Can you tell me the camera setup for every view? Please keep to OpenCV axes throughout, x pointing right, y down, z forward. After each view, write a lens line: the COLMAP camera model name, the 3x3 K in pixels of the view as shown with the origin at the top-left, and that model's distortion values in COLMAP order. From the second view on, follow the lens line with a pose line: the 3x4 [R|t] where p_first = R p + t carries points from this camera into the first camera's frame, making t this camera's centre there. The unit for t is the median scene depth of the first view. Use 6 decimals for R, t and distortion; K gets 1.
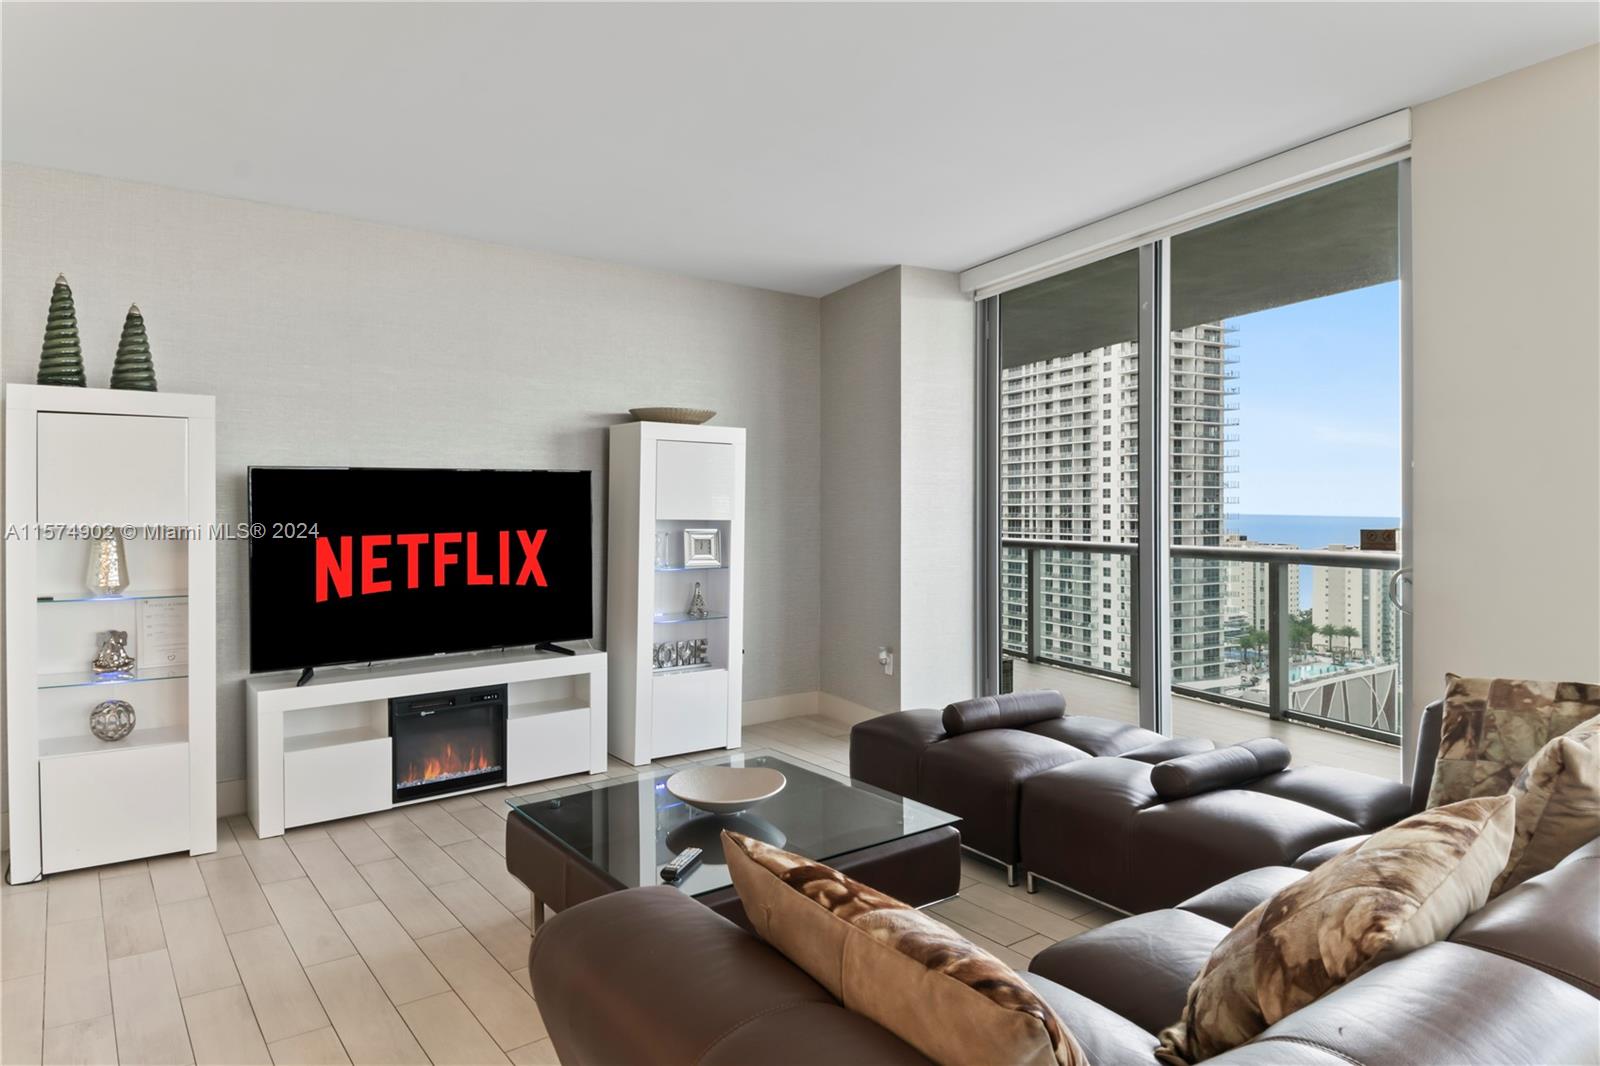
lens RADIAL K [[953.9, 0, 788.6], [0, 953.9, 507.3], [0, 0, 1]] dist [0.037456, -0.010776]
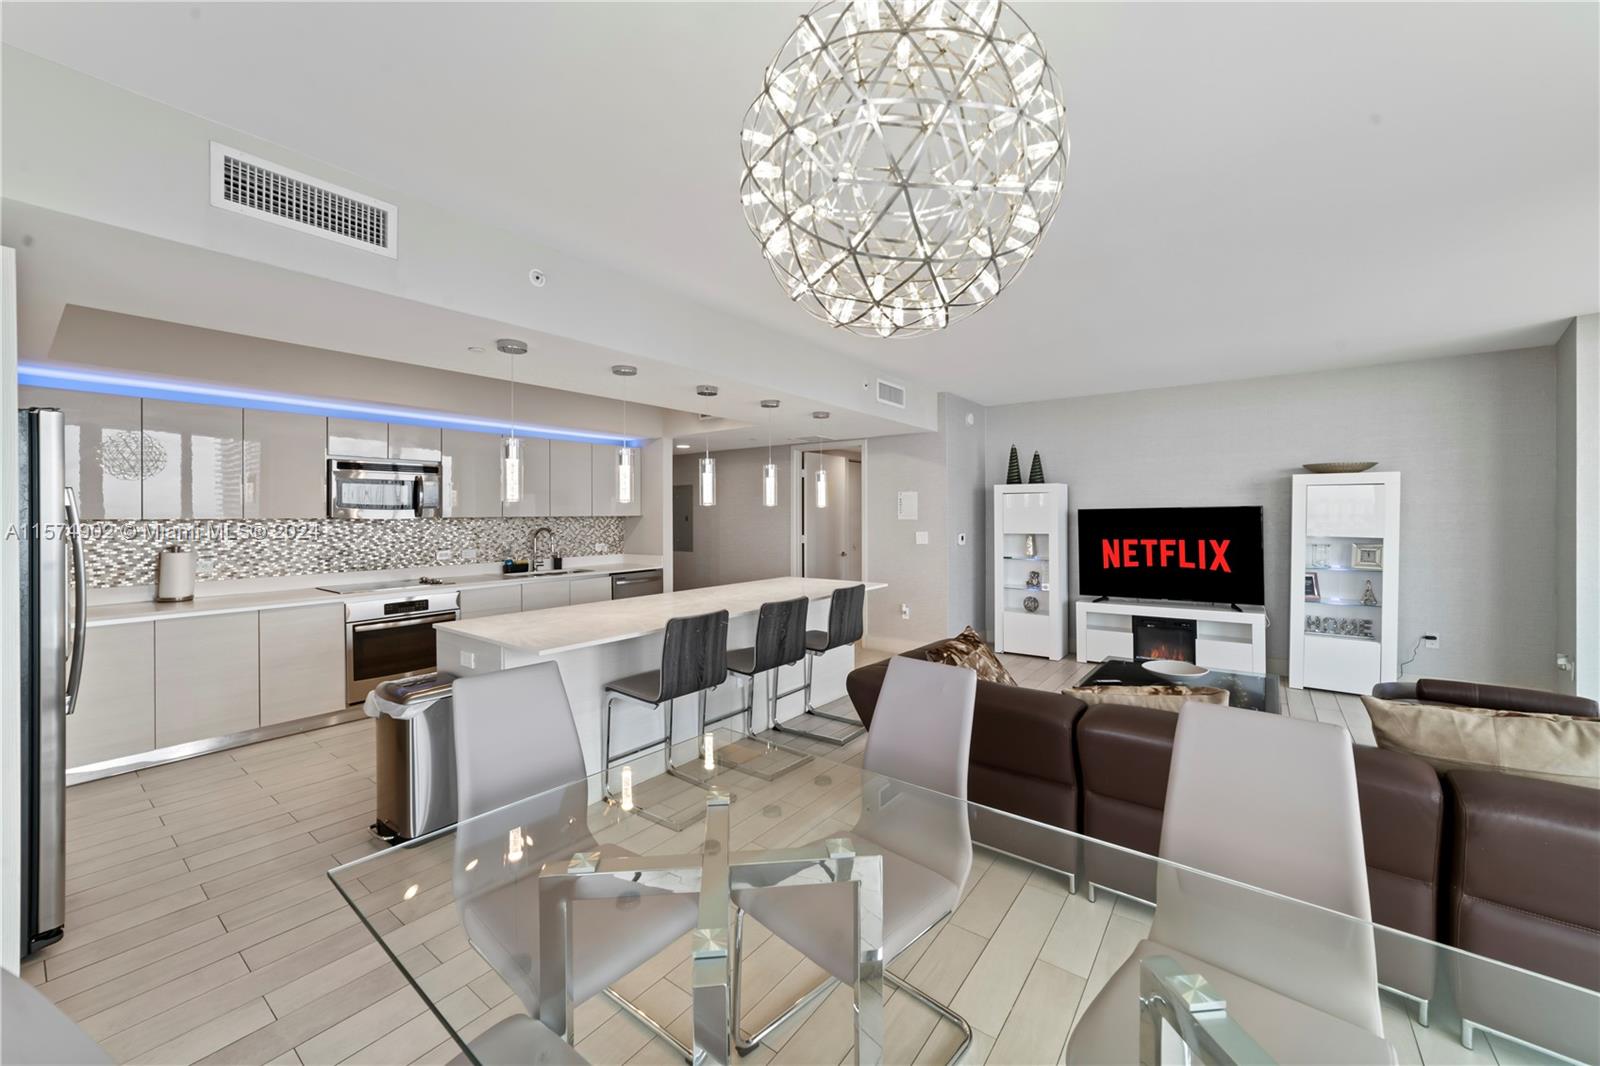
lens RADIAL K [[619.4, 0, 803.1], [0, 619.4, 522.1], [0, 0, 1]] dist [-0.017862, 0.006500]
pose [[0.279236, 0.011801, -0.960150, 0.659365], [0.006925, 0.999874, 0.014303, -0.033959], [0.960198, -0.010643, 0.279119, -0.087403]]
